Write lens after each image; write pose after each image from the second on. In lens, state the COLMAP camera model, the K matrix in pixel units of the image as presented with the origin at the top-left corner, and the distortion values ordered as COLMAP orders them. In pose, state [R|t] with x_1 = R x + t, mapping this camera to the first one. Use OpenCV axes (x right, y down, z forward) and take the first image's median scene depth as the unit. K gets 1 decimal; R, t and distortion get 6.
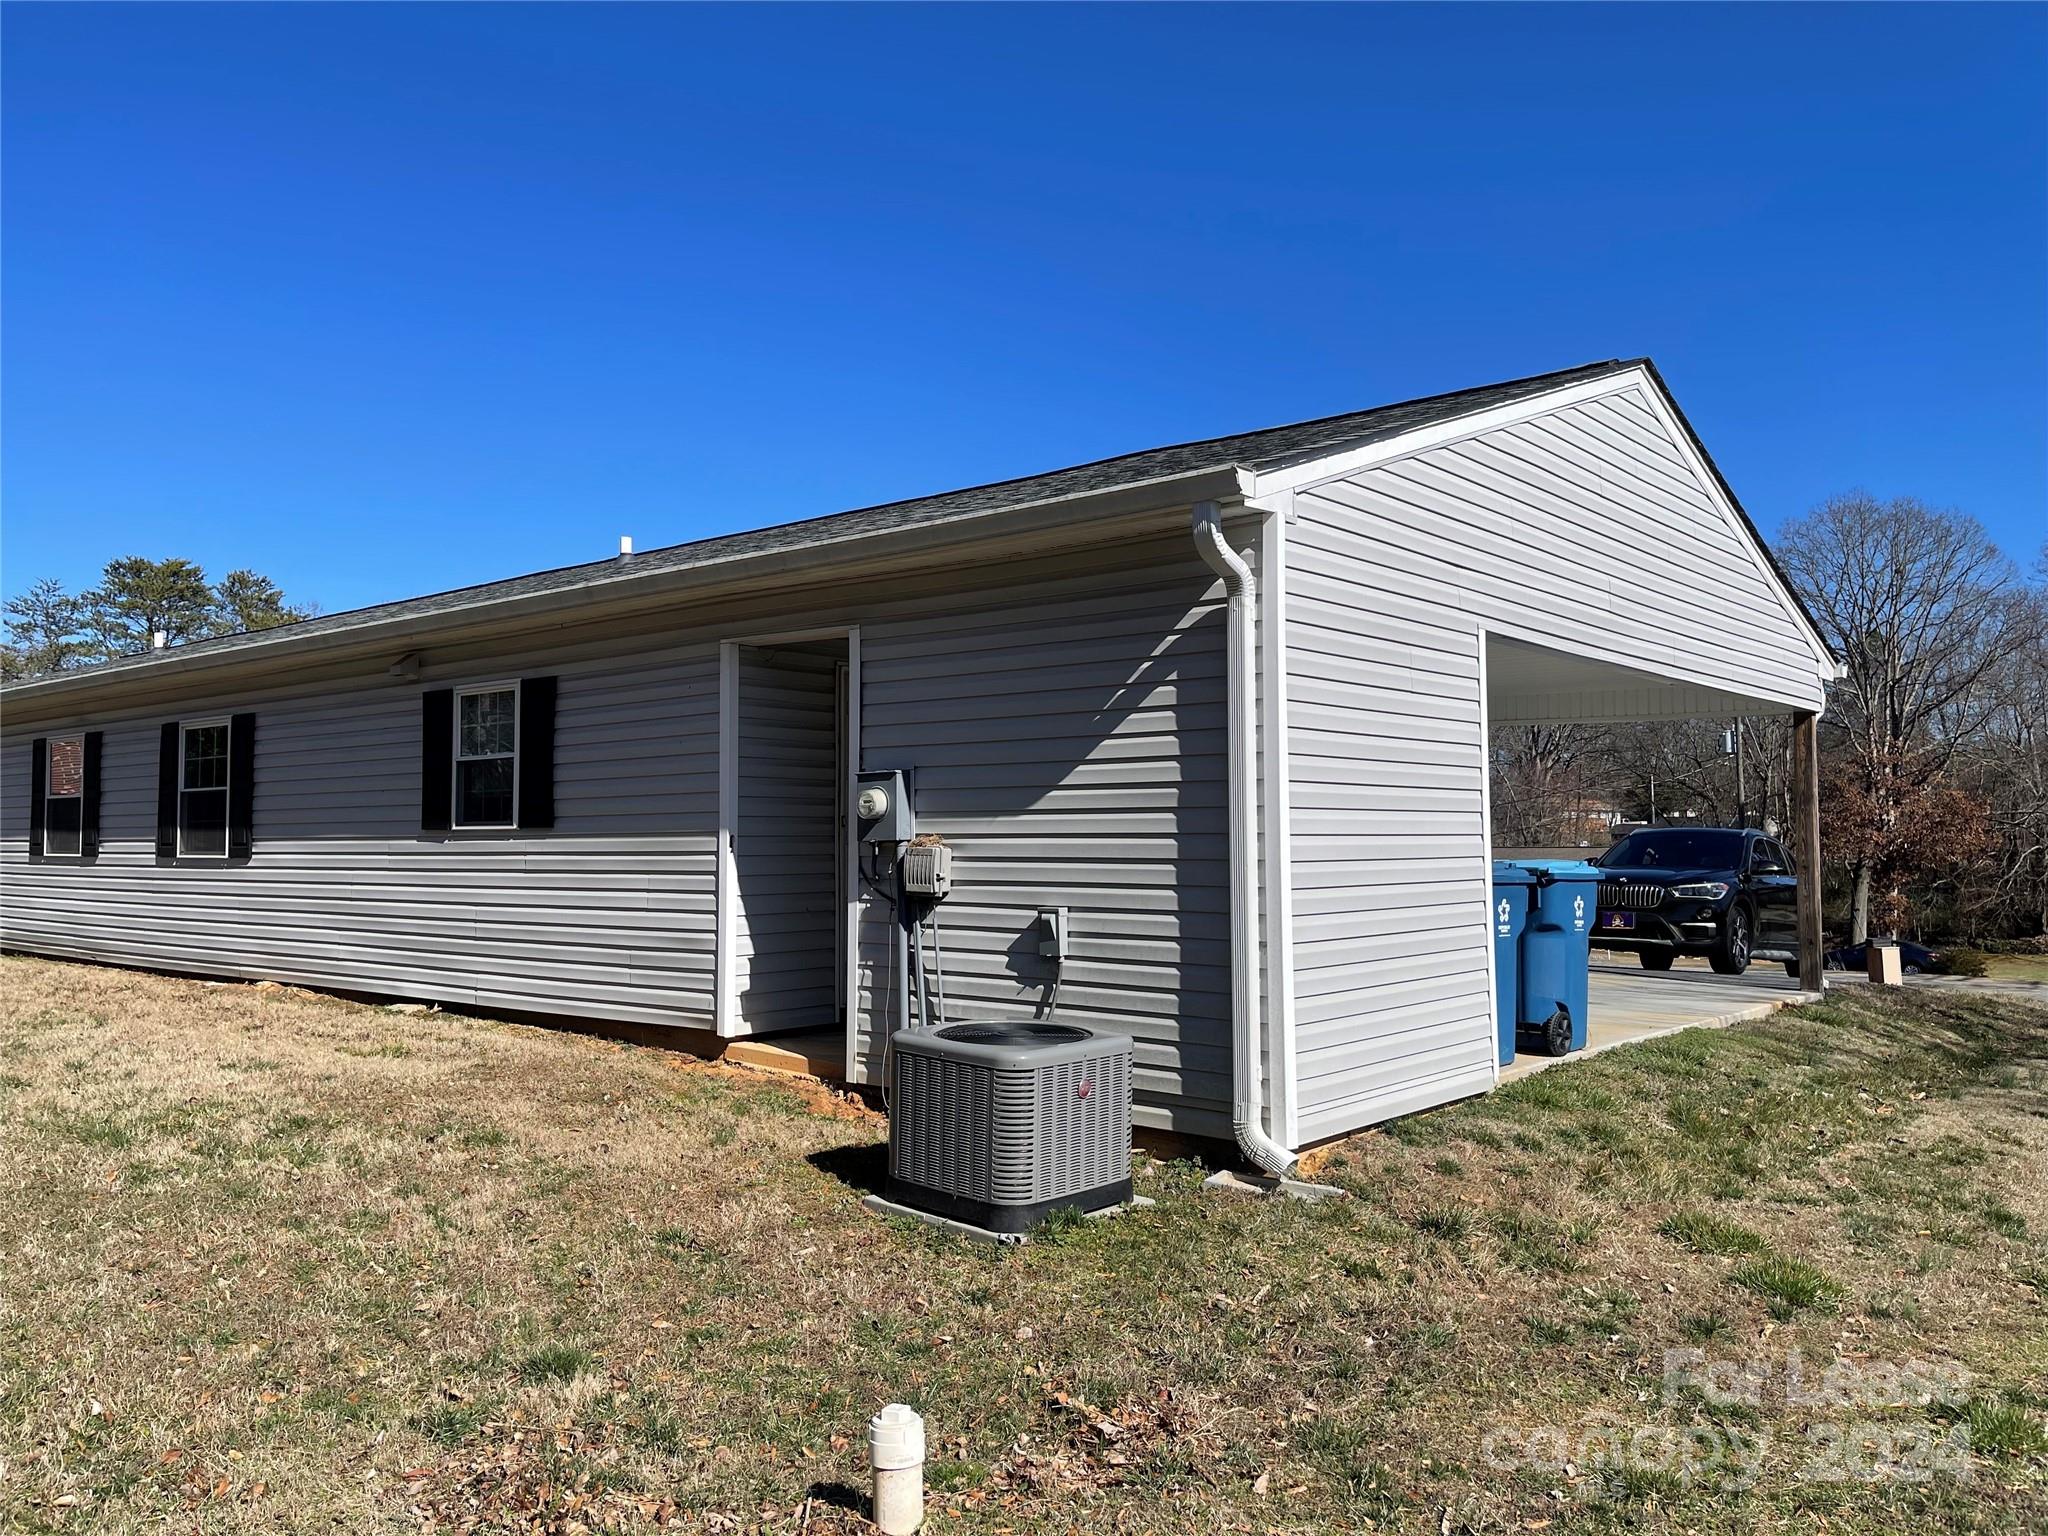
lens RADIAL K [[1562.9, 0, 1021.2], [0, 1562.9, 771.6], [0, 0, 1]] dist [0.070825, -0.090916]
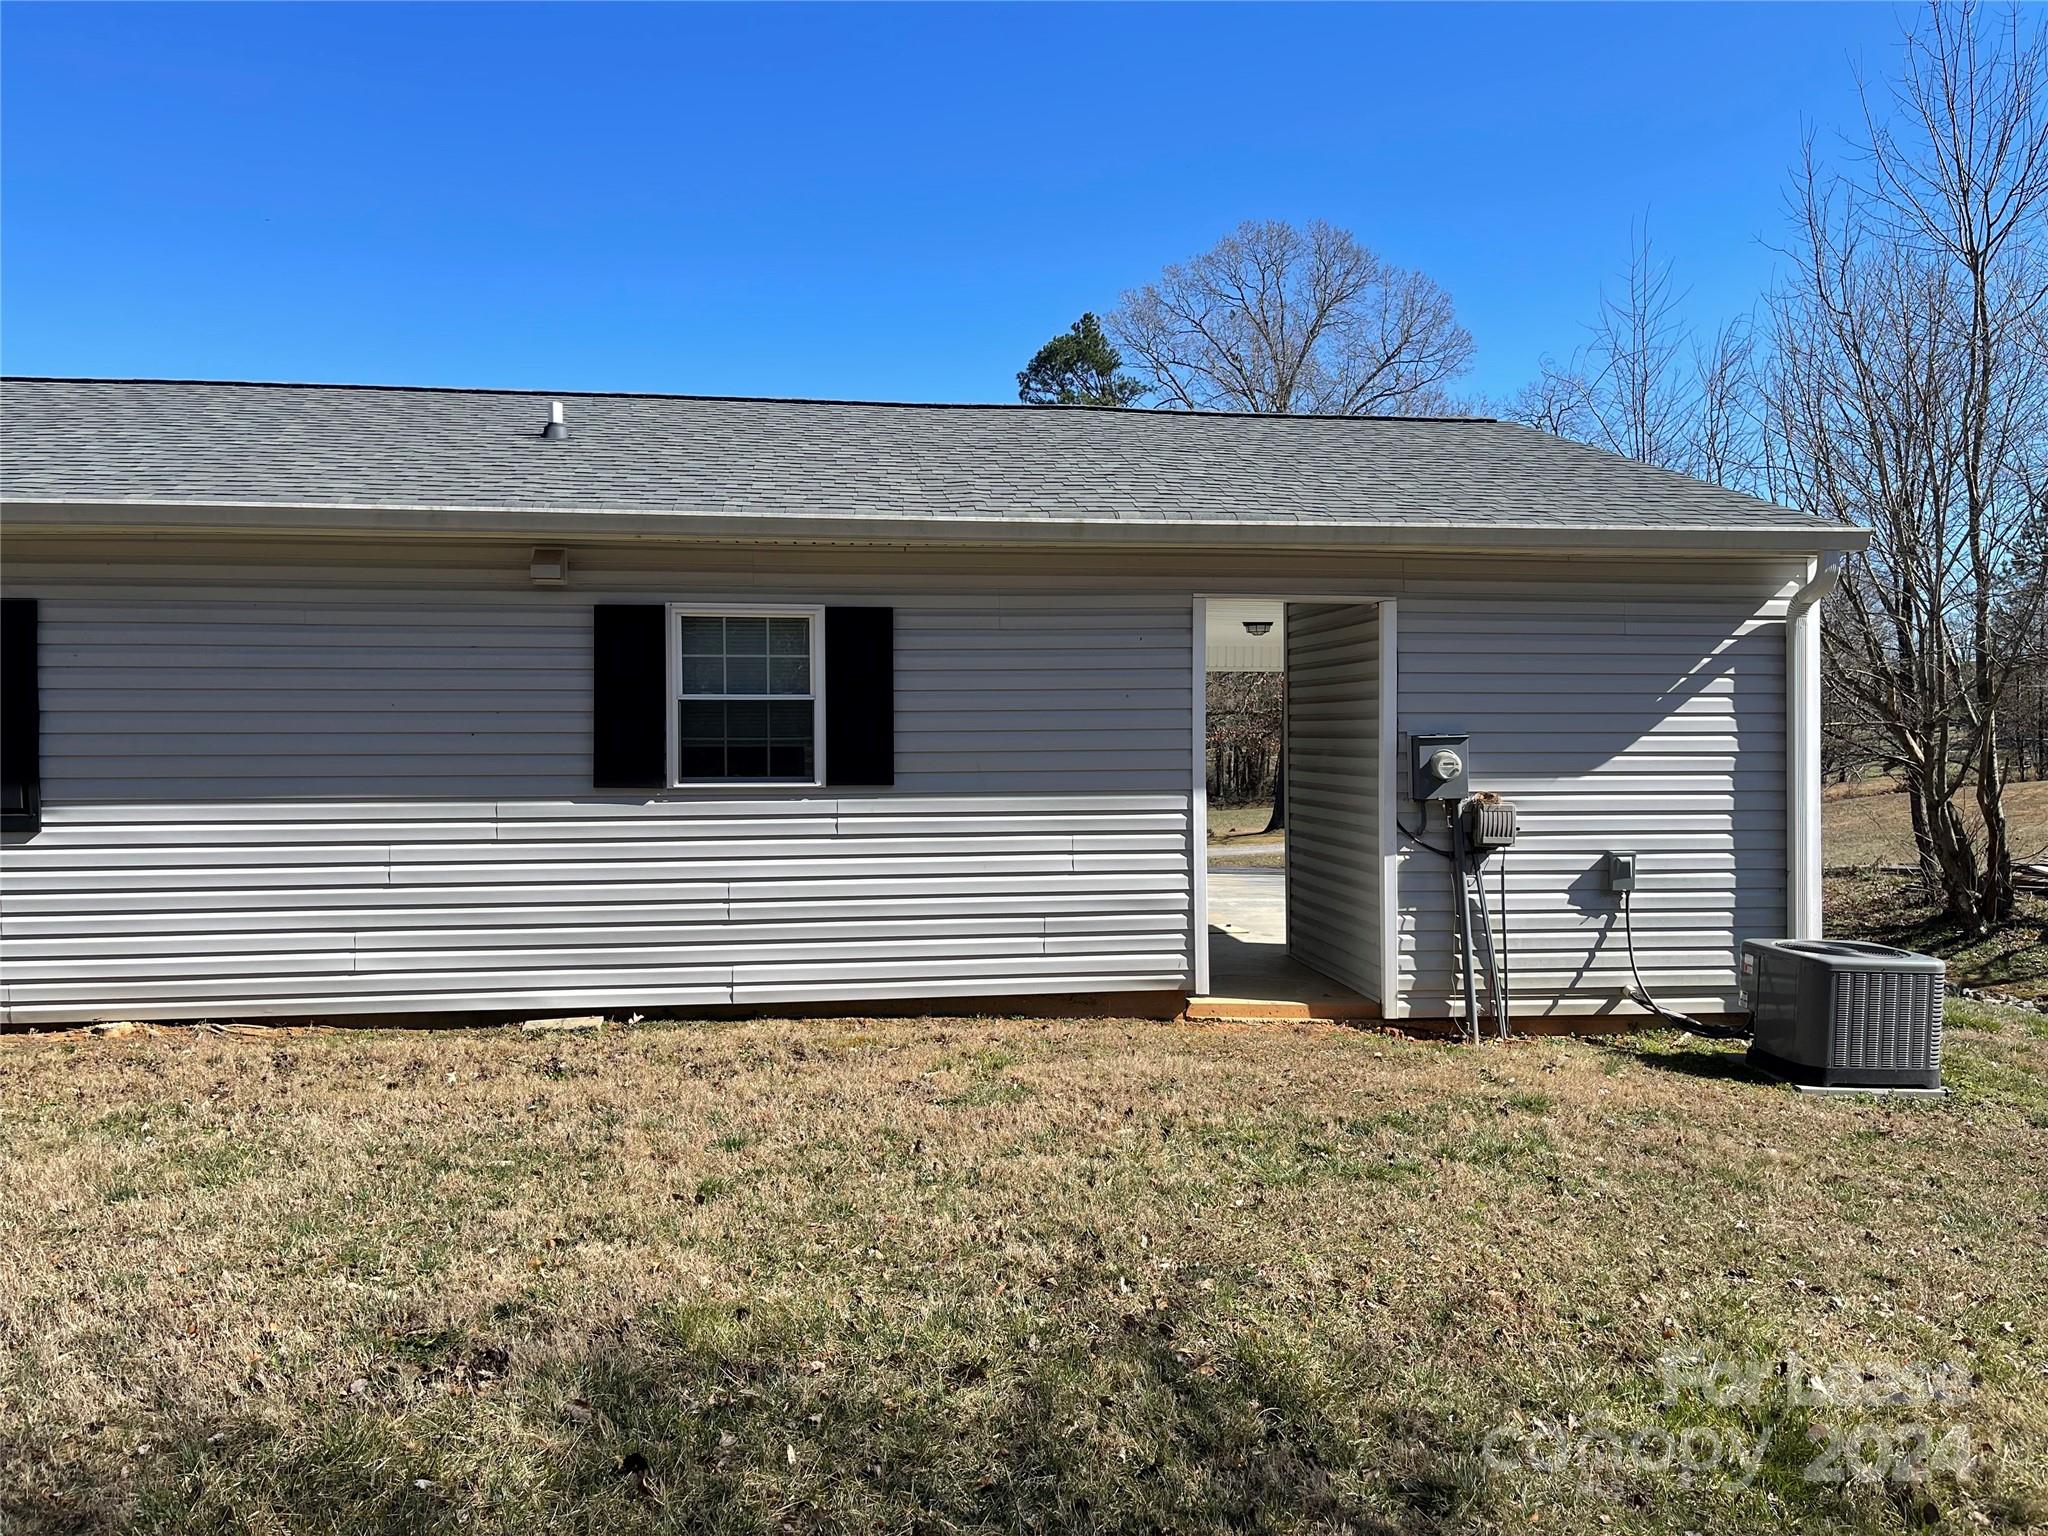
lens RADIAL K [[1562.9, 0, 1022.1], [0, 1562.9, 762.7], [0, 0, 1]] dist [0.070825, -0.090916]
pose [[0.669992, -0.019745, 0.742105, -1.092898], [-0.033500, 0.997824, 0.056793, -0.033793], [-0.741612, -0.062911, 0.667873, 0.471480]]
